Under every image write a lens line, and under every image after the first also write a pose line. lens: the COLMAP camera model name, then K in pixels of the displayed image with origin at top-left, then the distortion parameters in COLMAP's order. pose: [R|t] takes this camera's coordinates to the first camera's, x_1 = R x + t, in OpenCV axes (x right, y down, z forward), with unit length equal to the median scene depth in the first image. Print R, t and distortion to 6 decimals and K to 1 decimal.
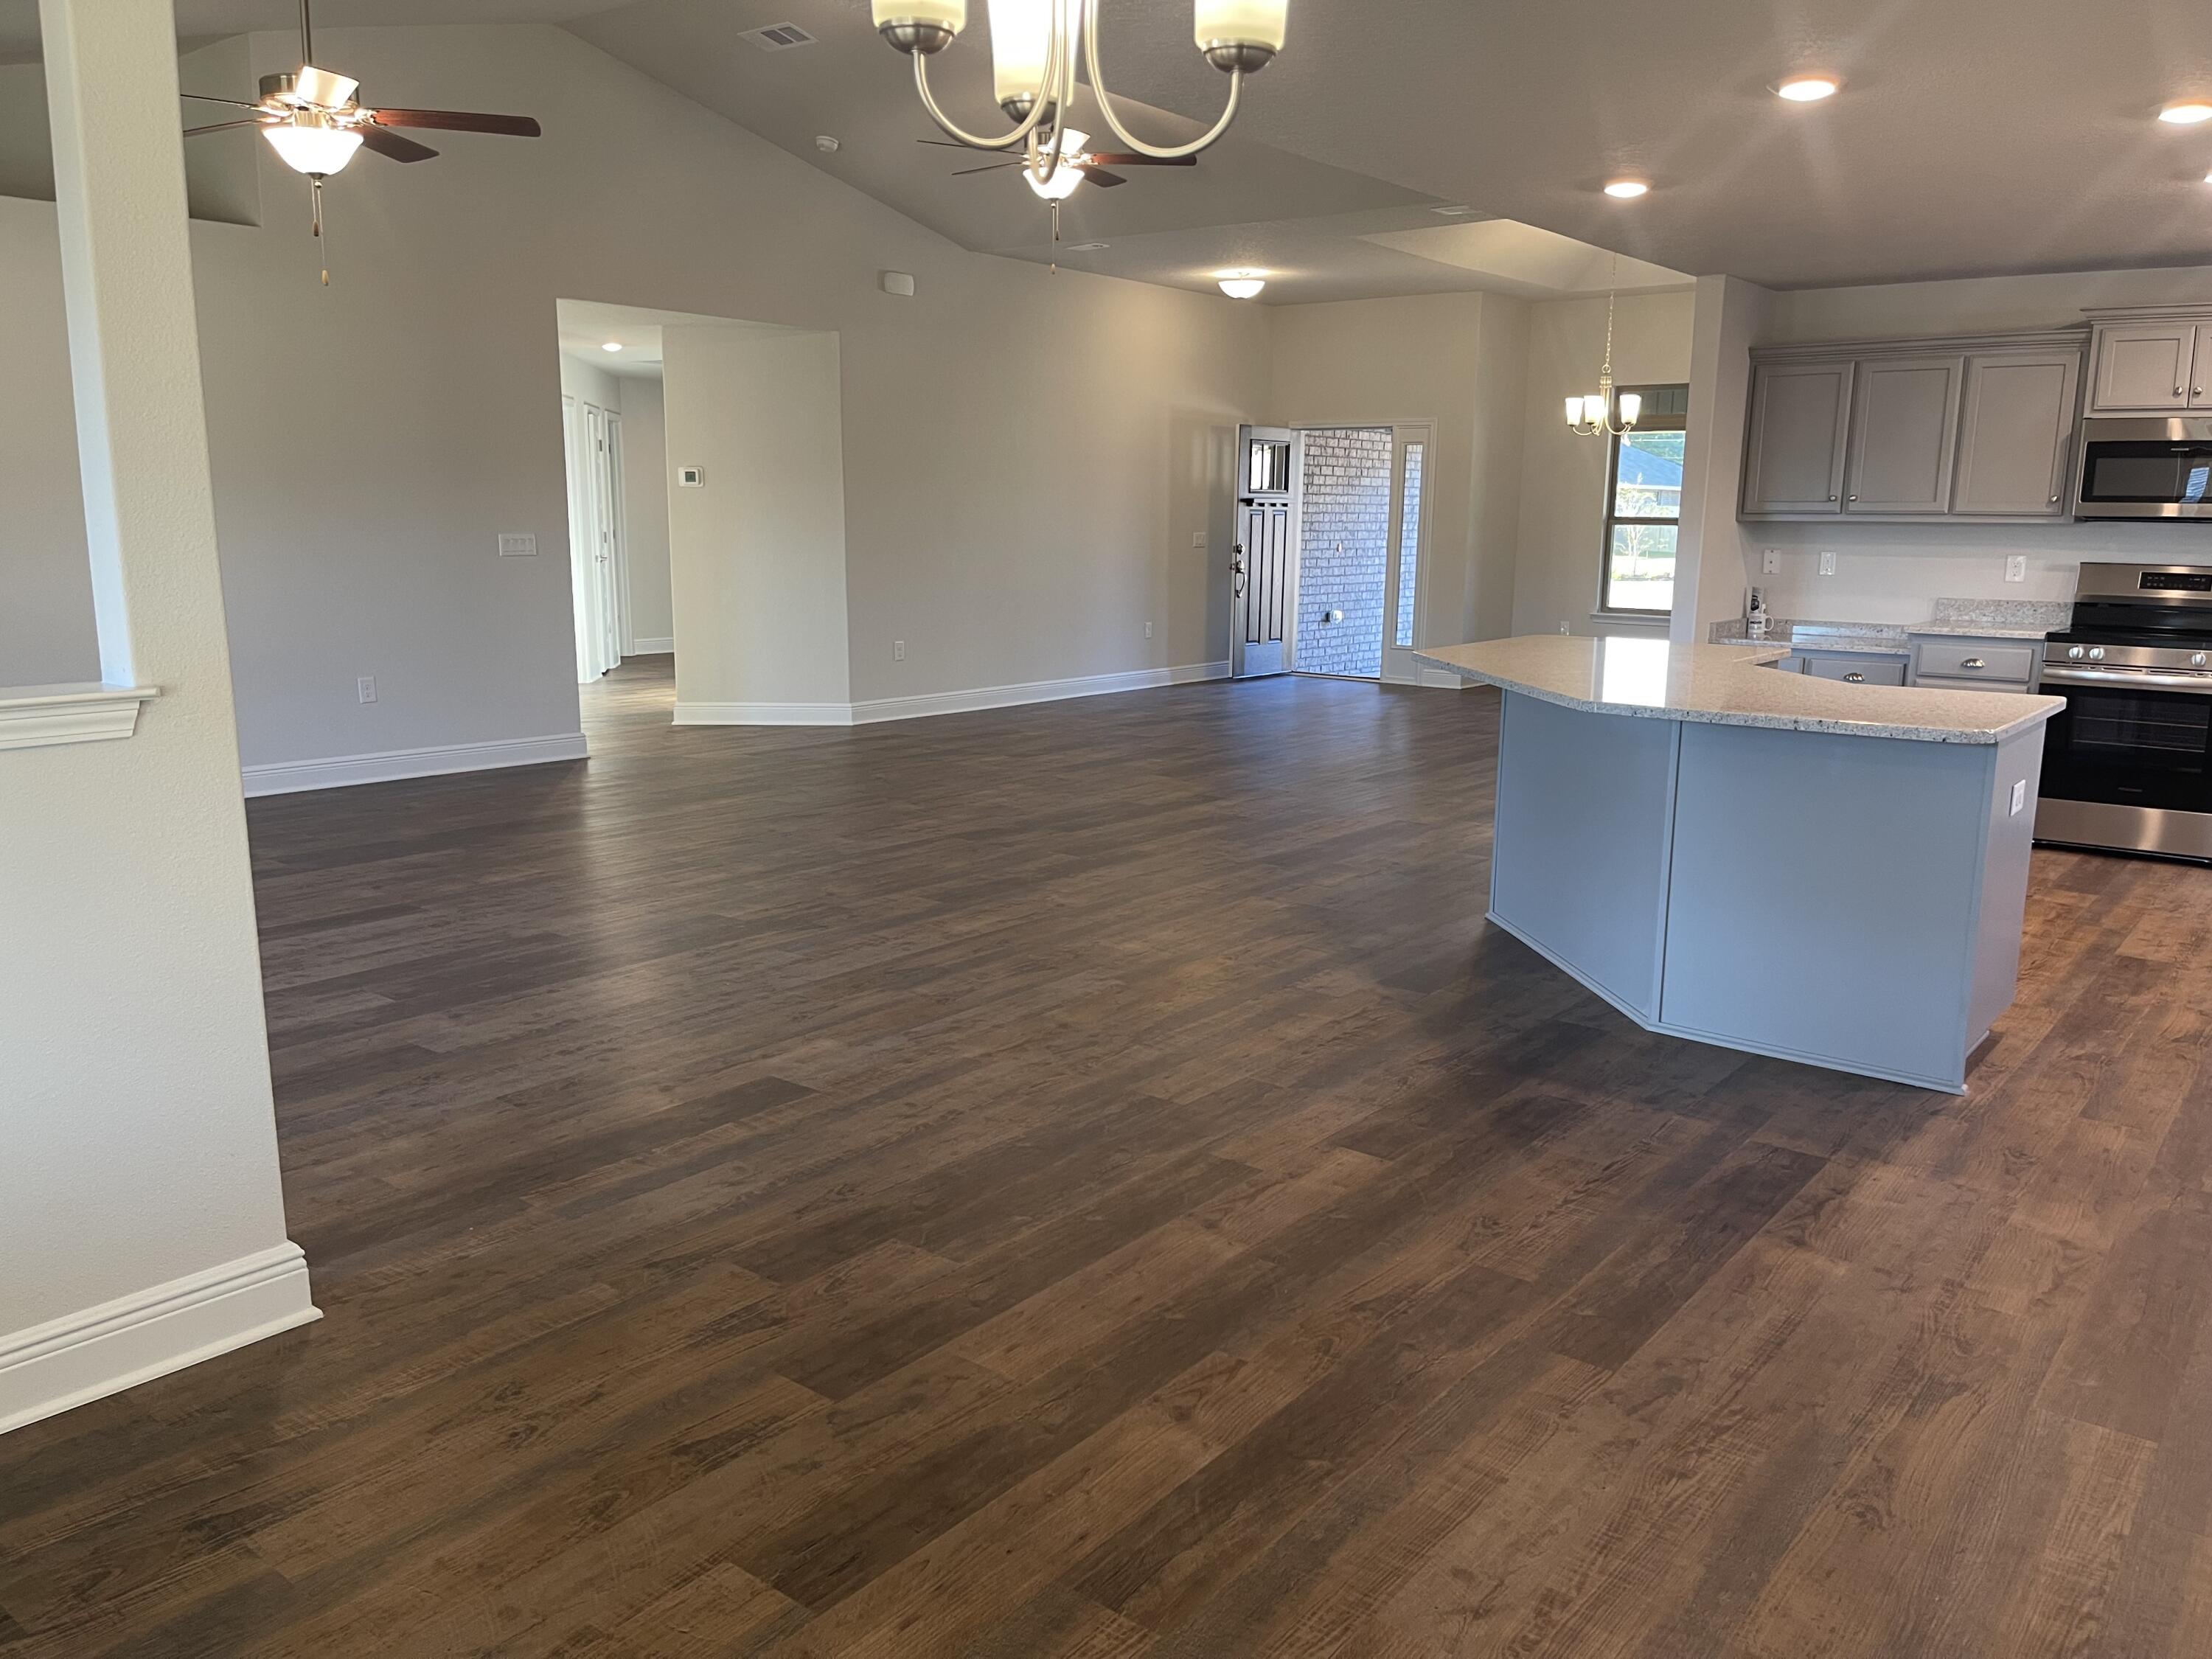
lens RADIAL K [[1682.8, 0, 1113.6], [0, 1682.8, 832.5], [0, 0, 1]] dist [0.055949, -0.072828]
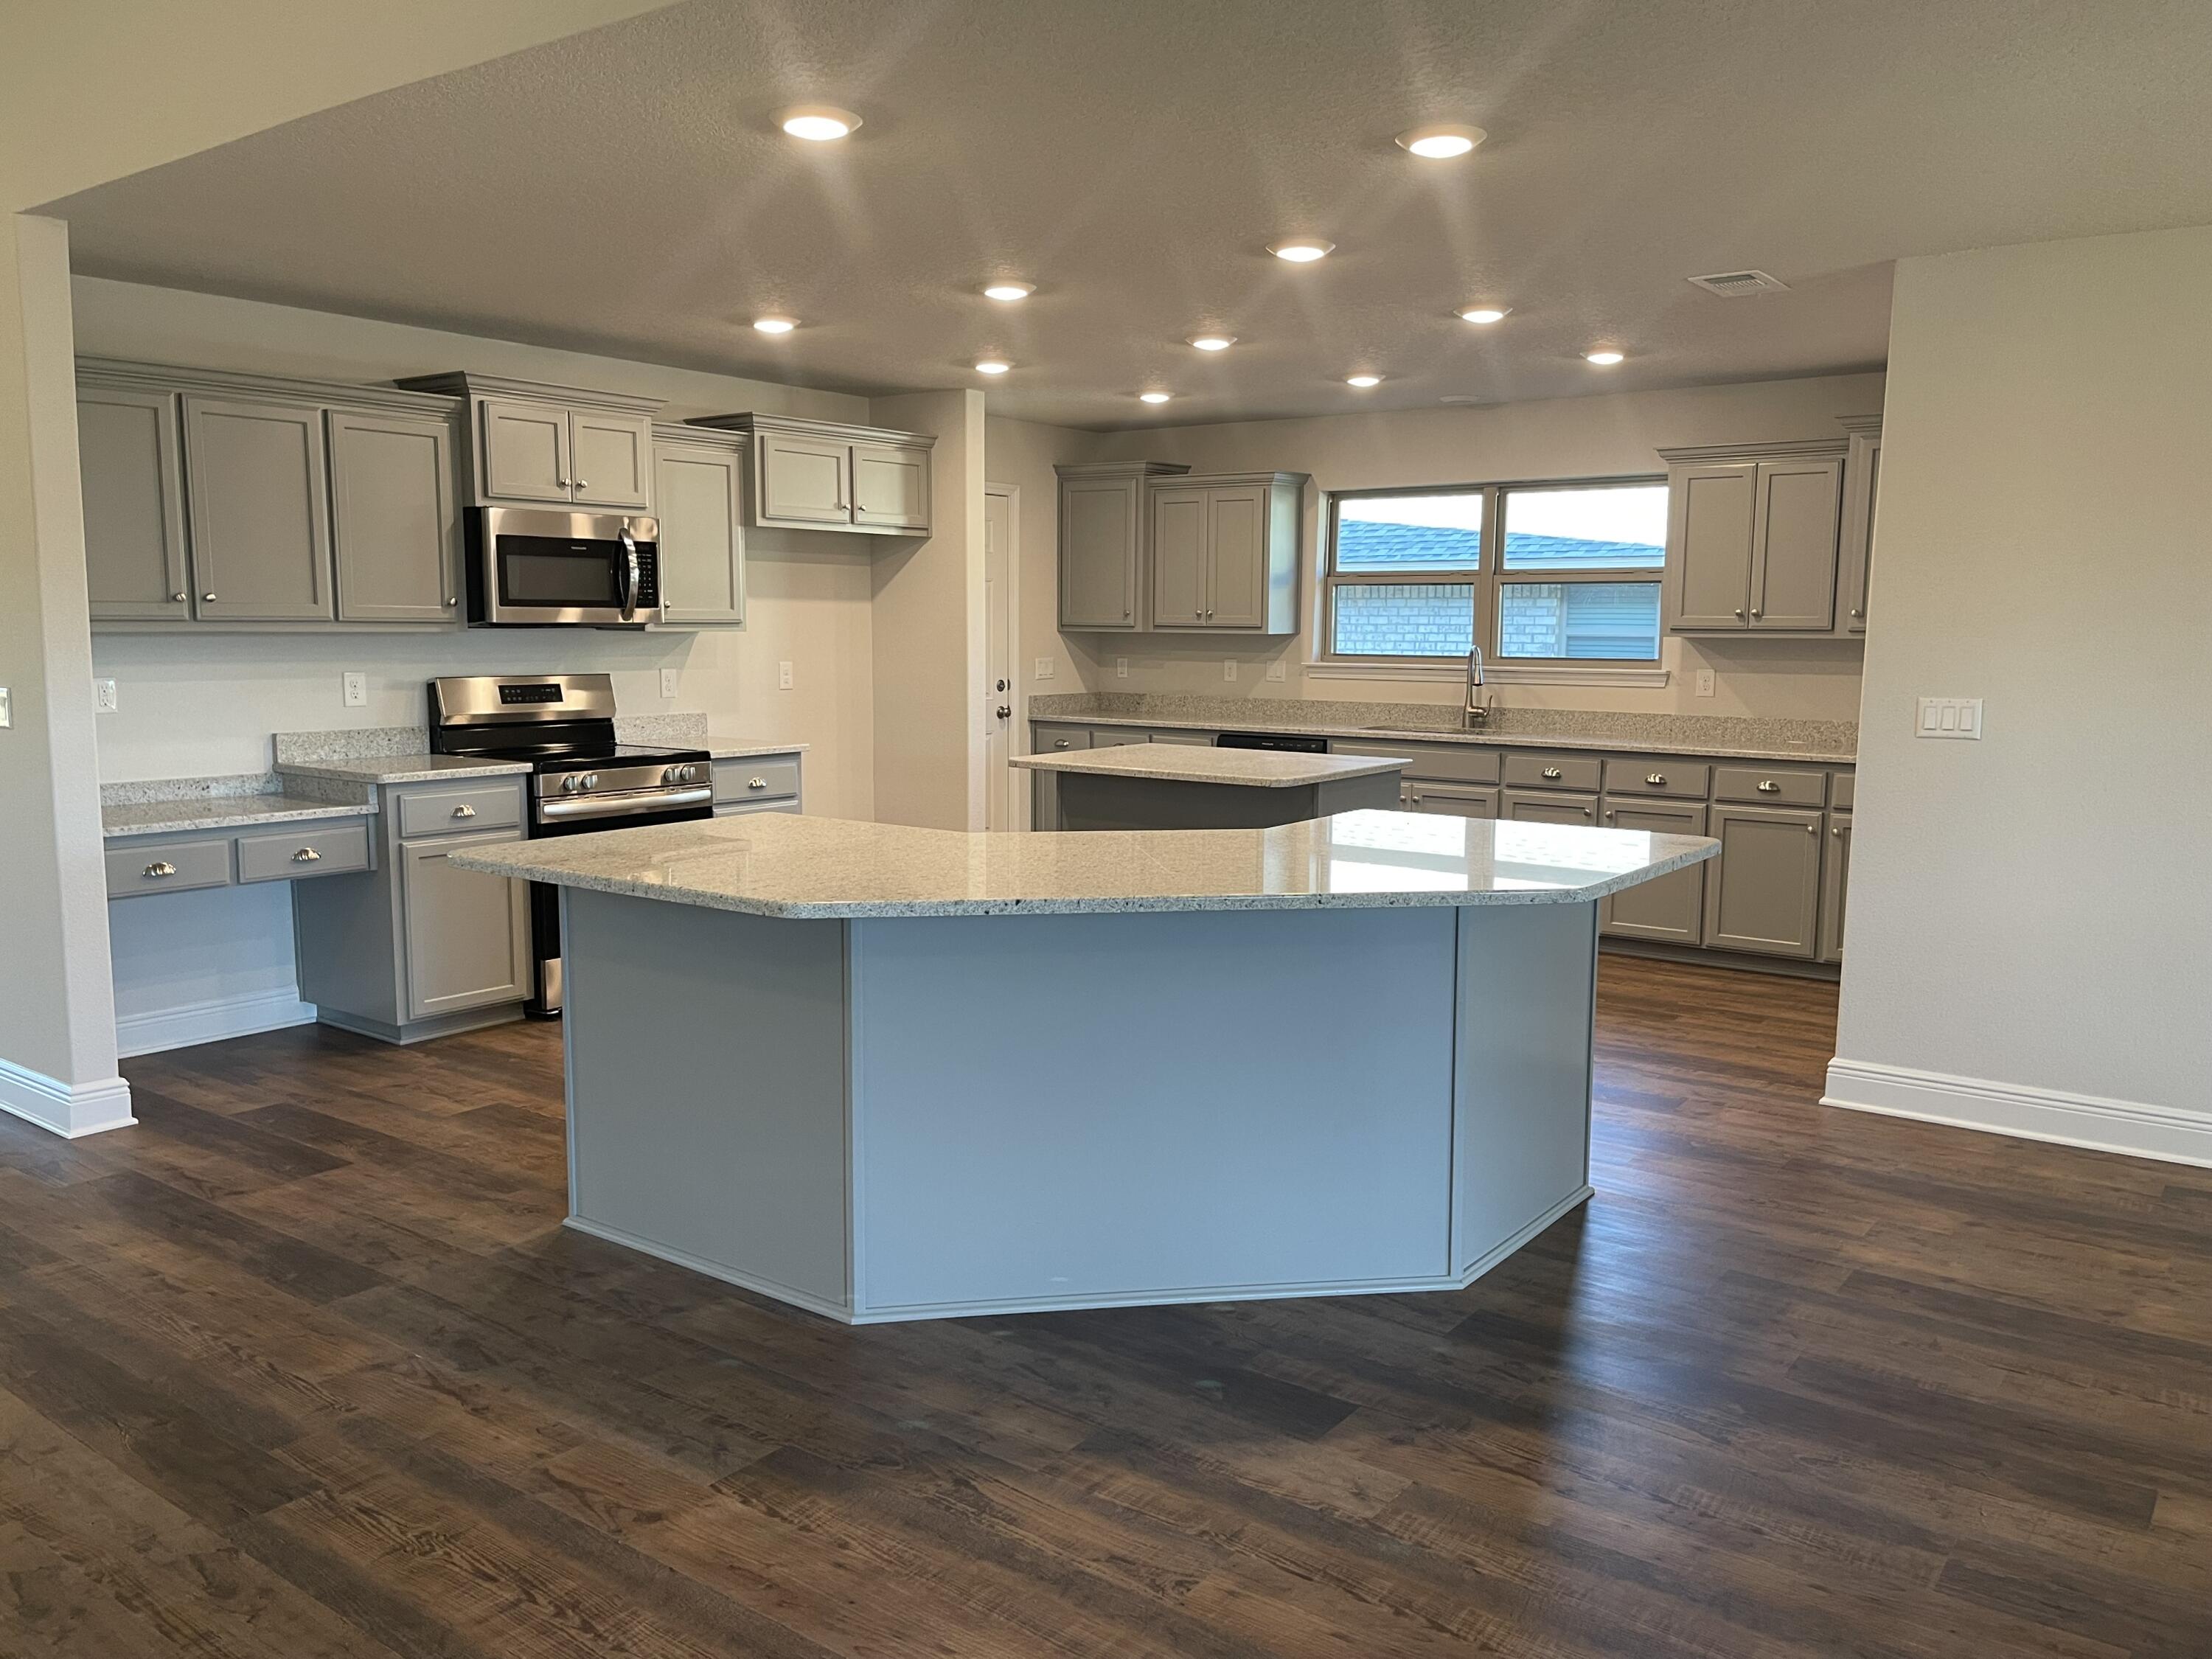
lens RADIAL K [[1682.8, 0, 1116.8], [0, 1682.8, 825.8], [0, 0, 1]] dist [0.055949, -0.072828]
pose [[-0.037072, -0.132800, 0.990449, -0.357183], [0.180725, 0.973897, 0.137345, -0.191604], [-0.982835, 0.184091, -0.012104, 0.942808]]
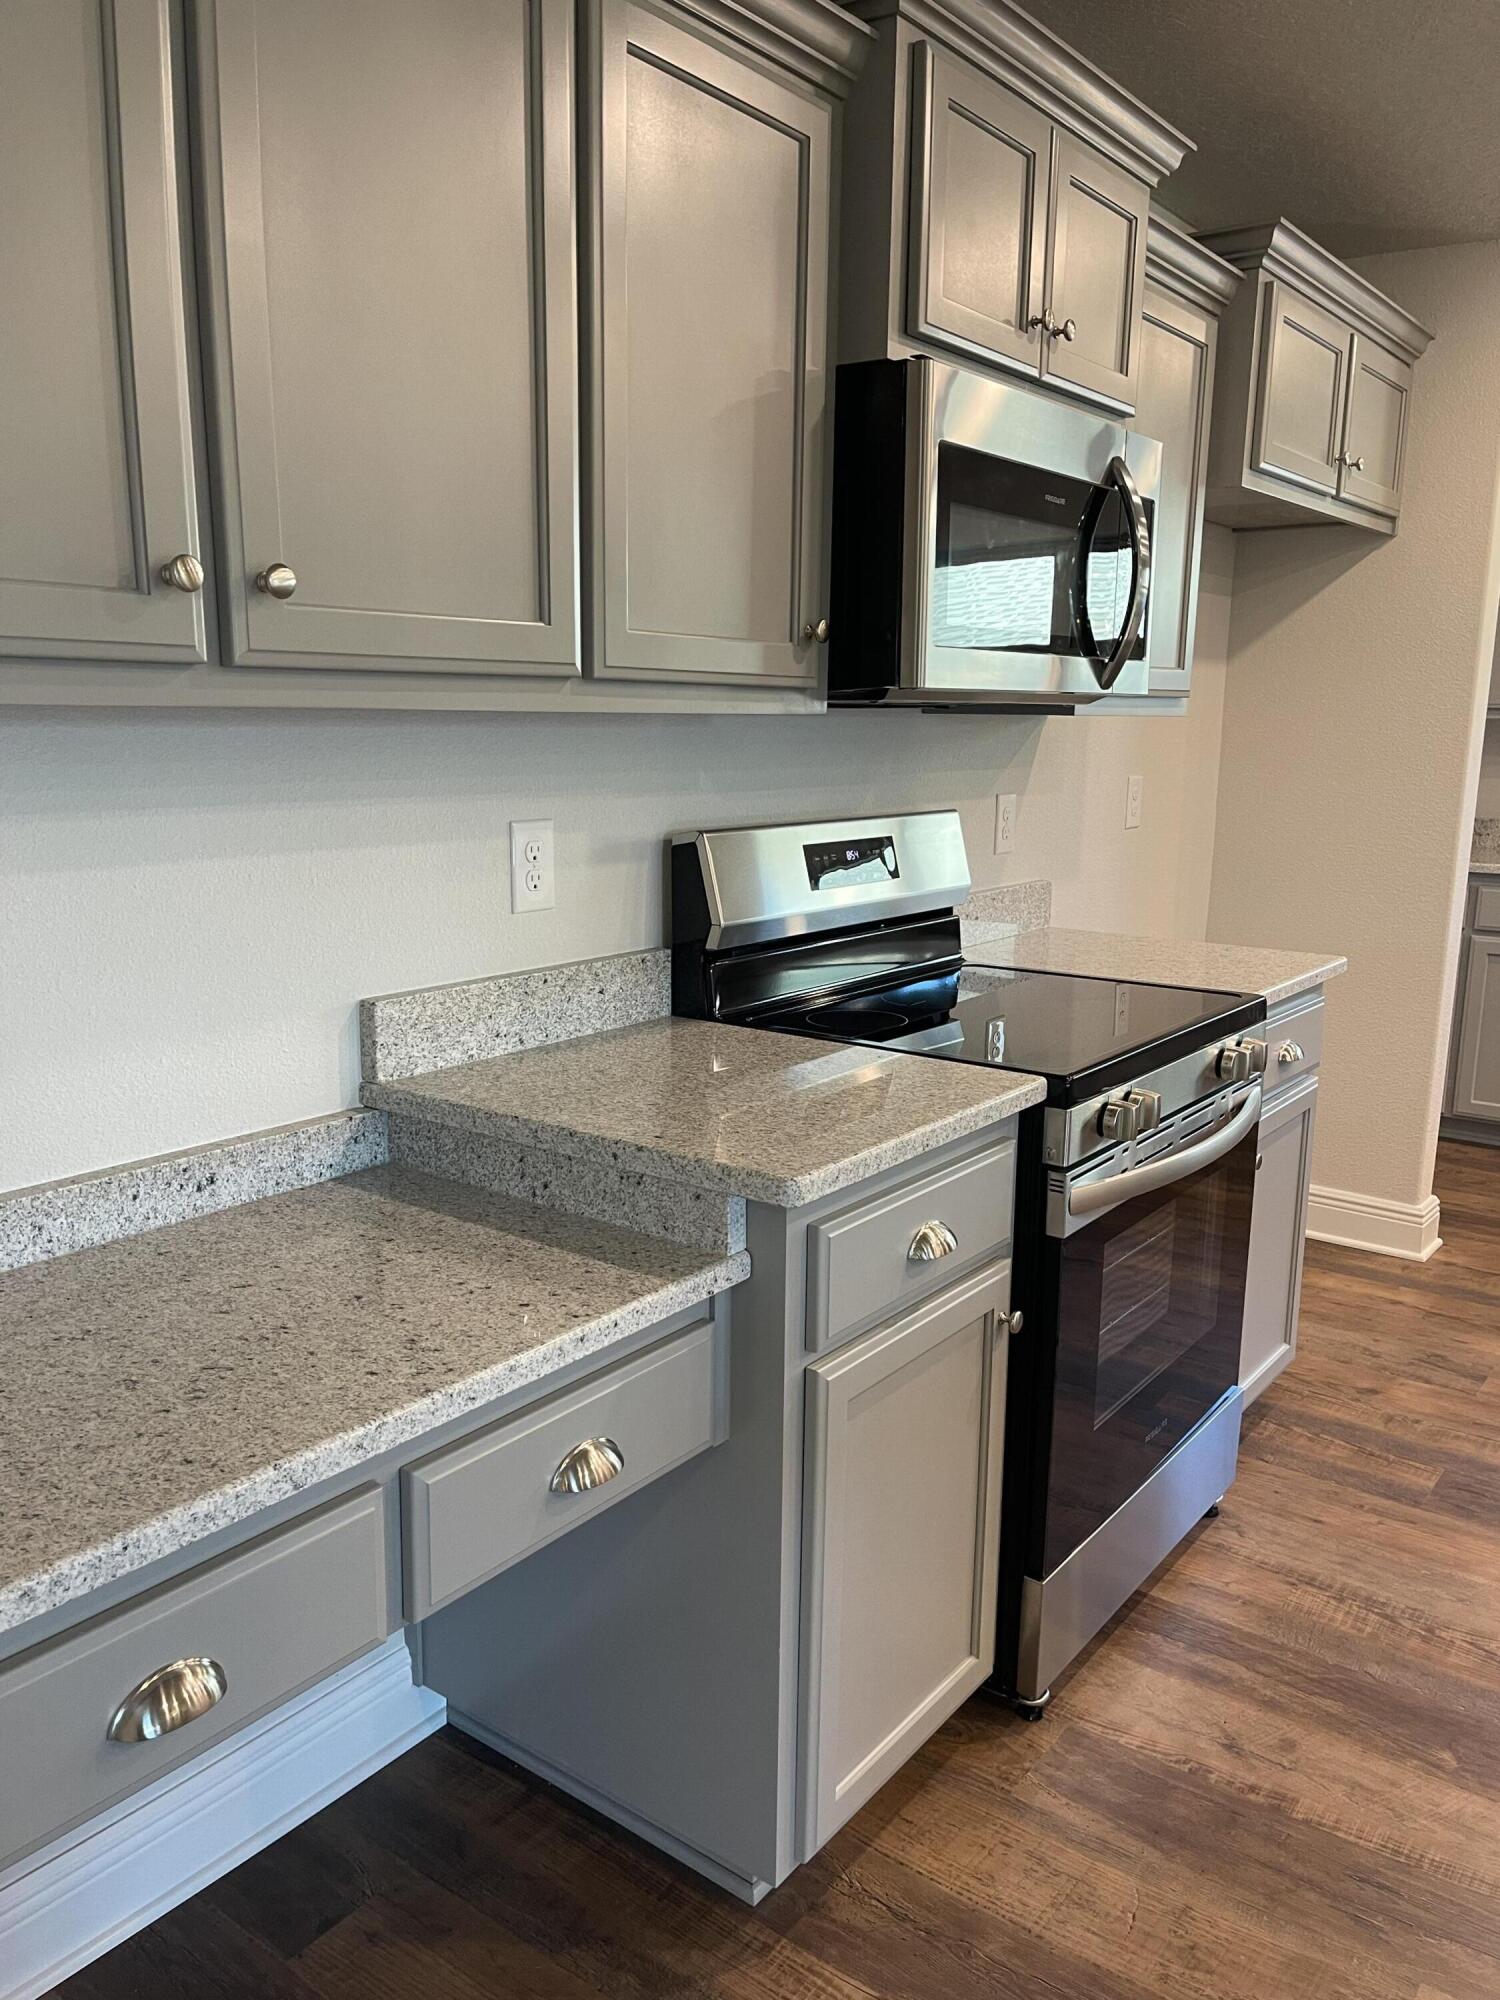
lens RADIAL K [[1521.5, 0, 745.8], [0, 1521.5, 1002.6], [0, 0, 1]] dist [0.055949, -0.072828]
pose [[-0.027523, -0.197655, 0.979885, 0.365715], [0.174539, 0.964248, 0.199404, -0.248189], [-0.984266, 0.176516, 0.007959, 1.340144]]
